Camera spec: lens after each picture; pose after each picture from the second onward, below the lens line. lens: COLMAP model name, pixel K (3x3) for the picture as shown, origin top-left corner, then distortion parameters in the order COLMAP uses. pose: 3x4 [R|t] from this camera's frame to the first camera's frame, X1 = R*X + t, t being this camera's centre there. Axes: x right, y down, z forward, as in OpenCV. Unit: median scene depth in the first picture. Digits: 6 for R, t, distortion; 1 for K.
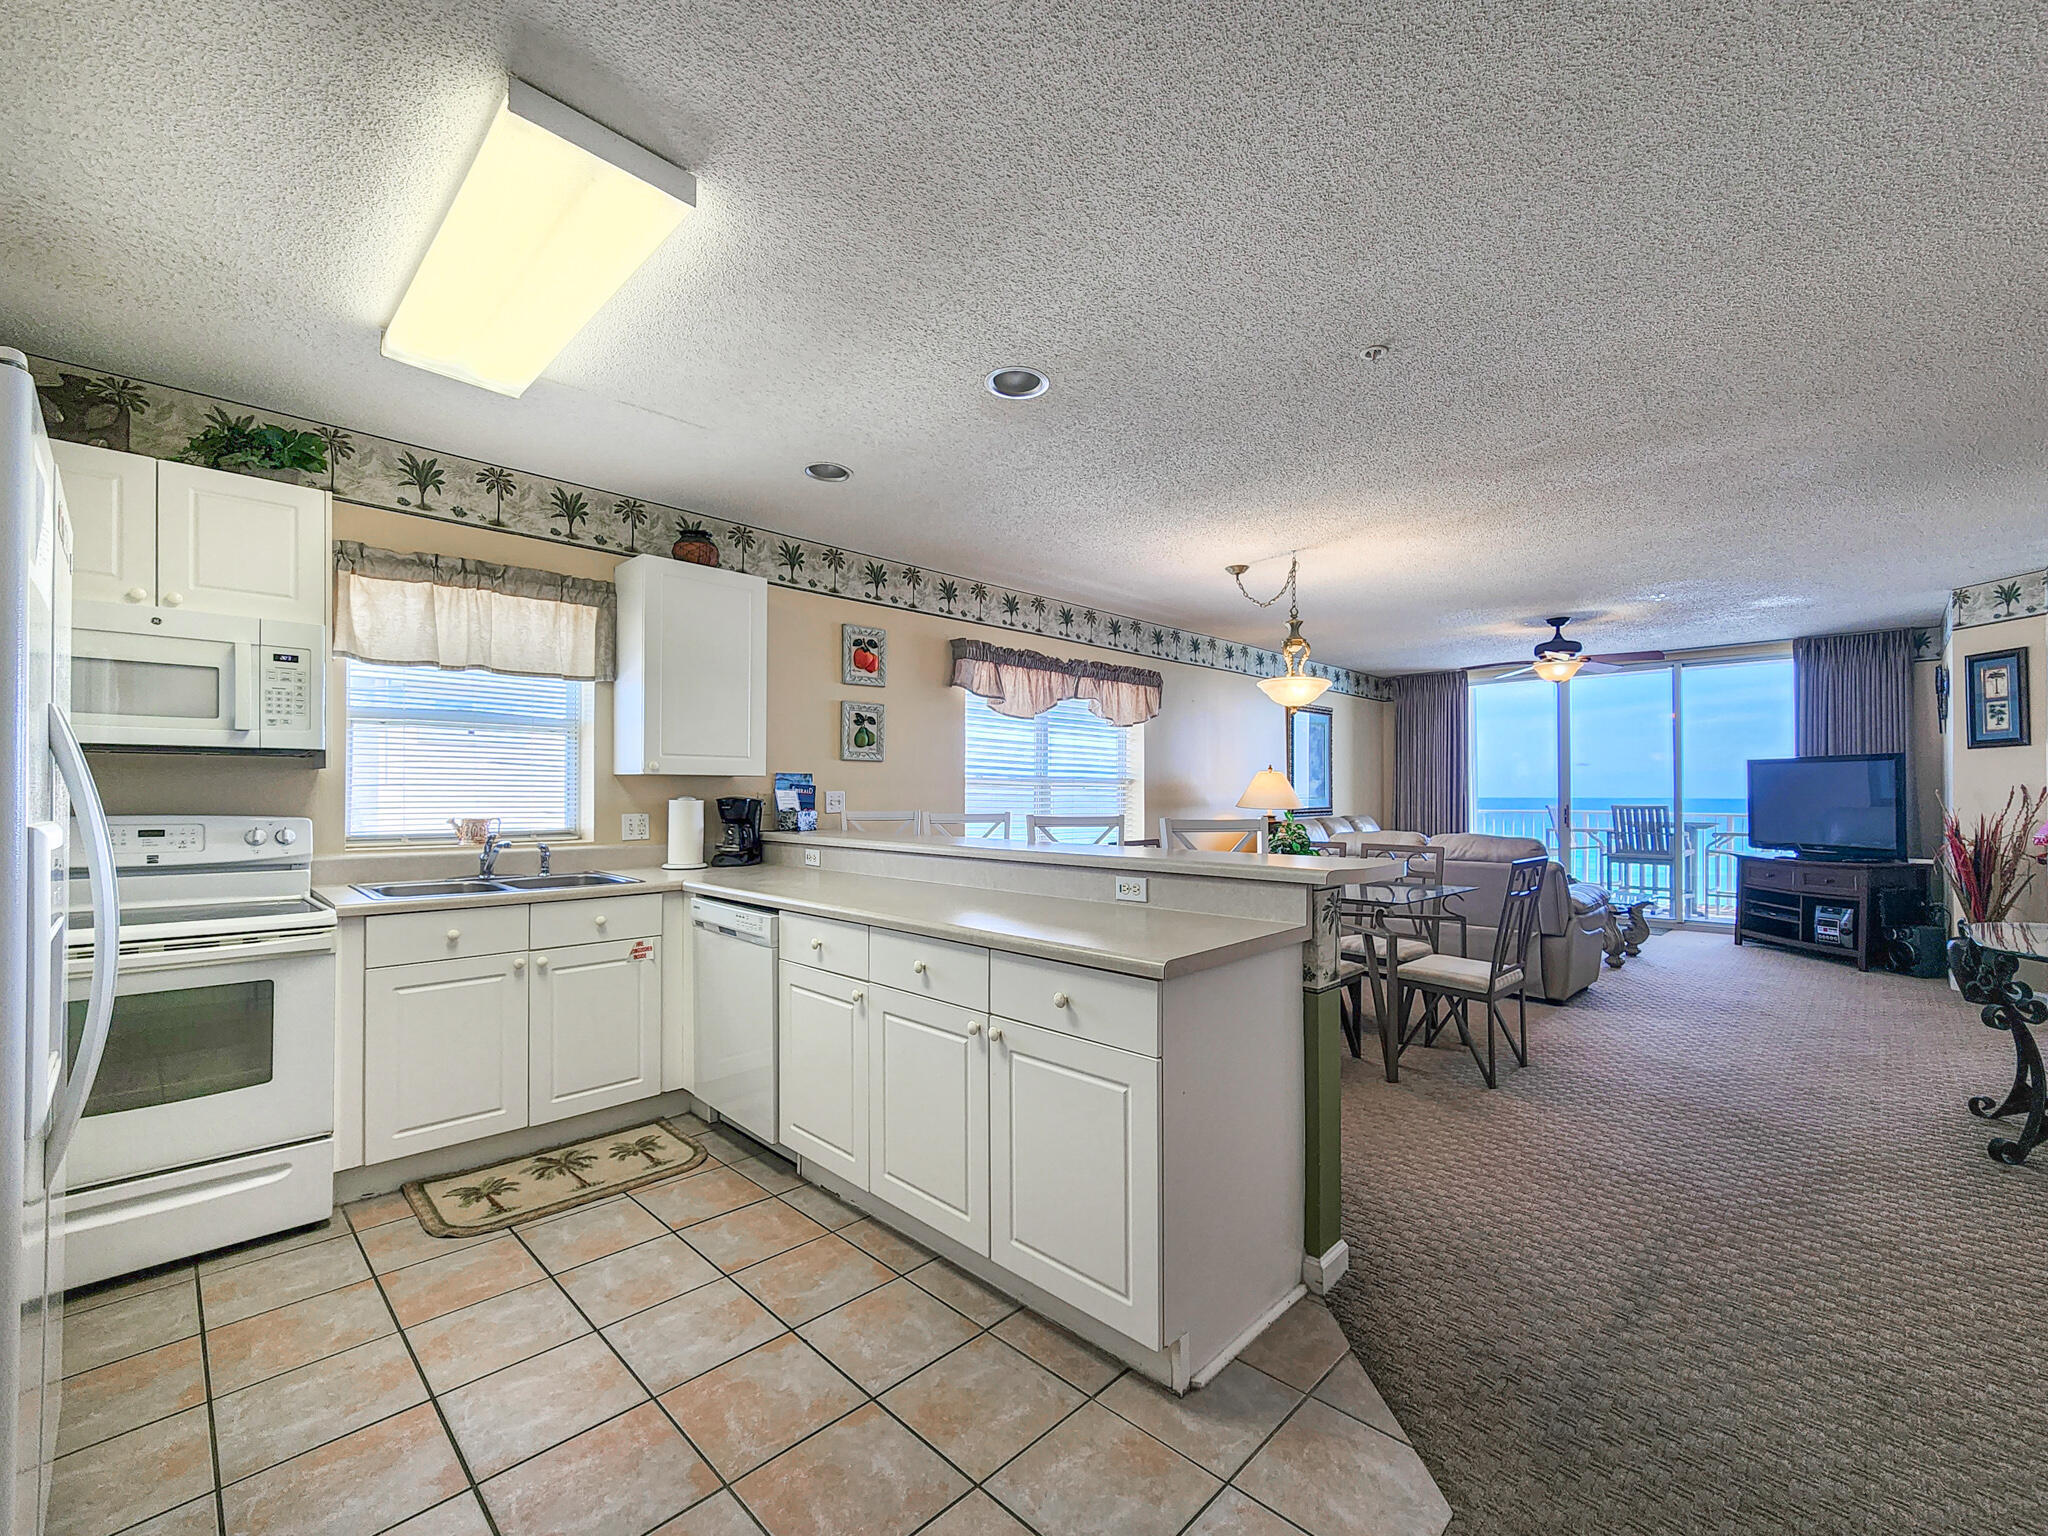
lens RADIAL K [[845.6, 0, 1020.9], [0, 845.6, 791.9], [0, 0, 1]] dist [-0.002511, -0.000683]
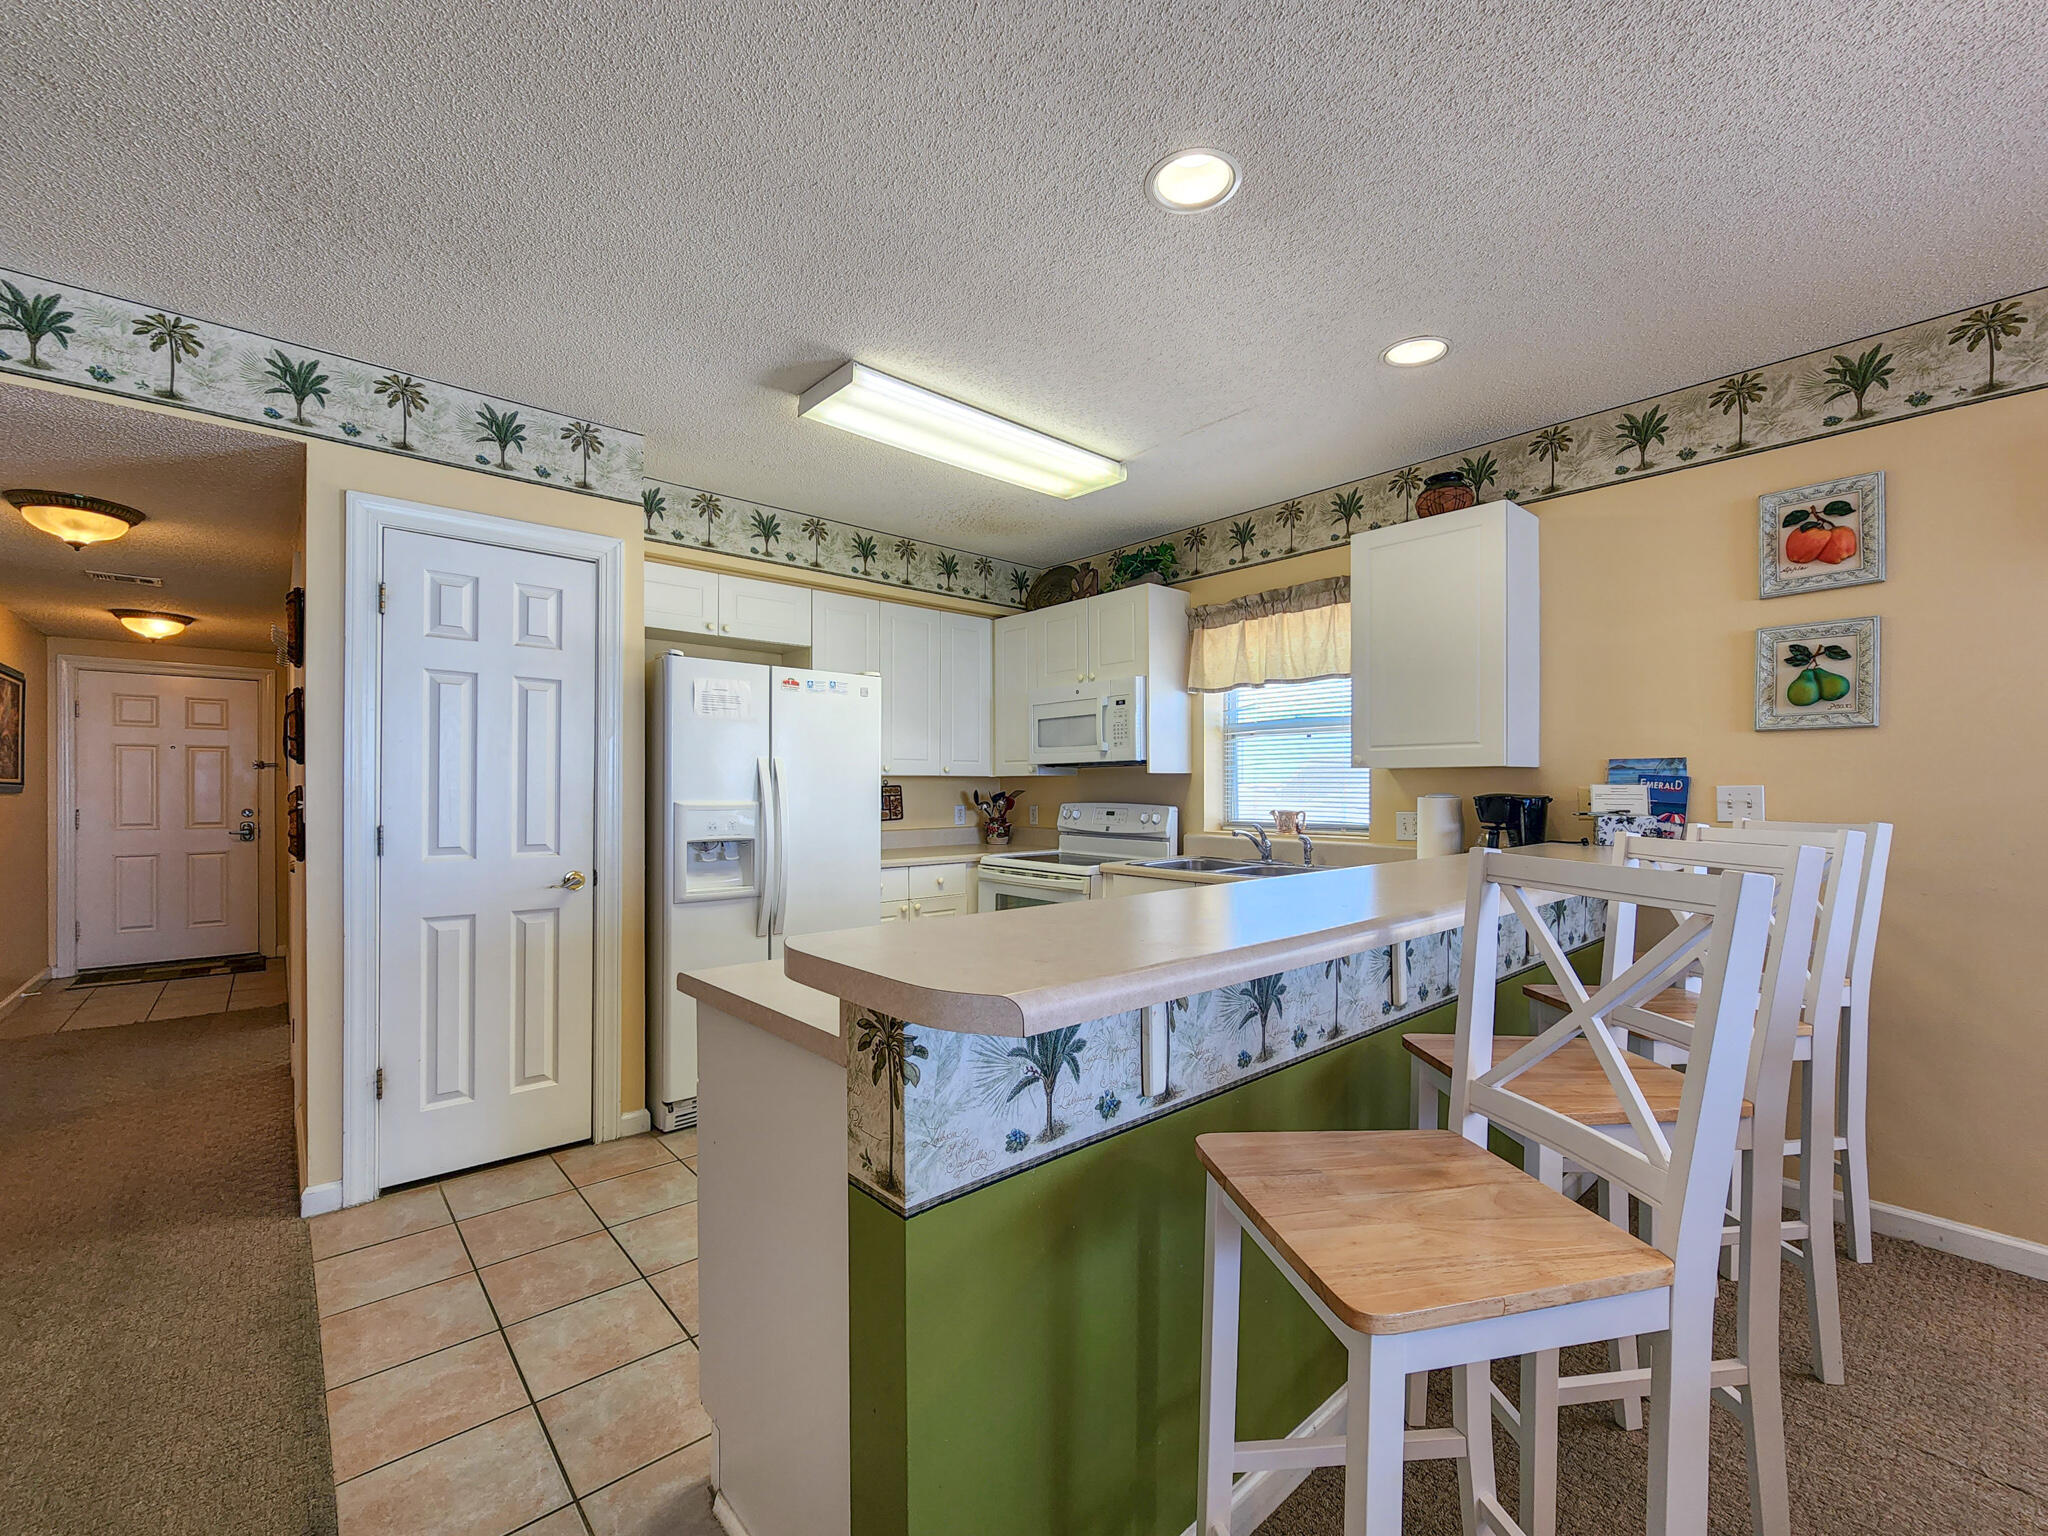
lens RADIAL K [[845.6, 0, 1020.9], [0, 845.6, 791.9], [0, 0, 1]] dist [-0.002511, -0.000683]
pose [[-0.061716, 0.002011, -0.998092, 0.325892], [0.003178, 0.999993, 0.001818, 0.000799], [0.998089, -0.003060, -0.061722, 0.434773]]
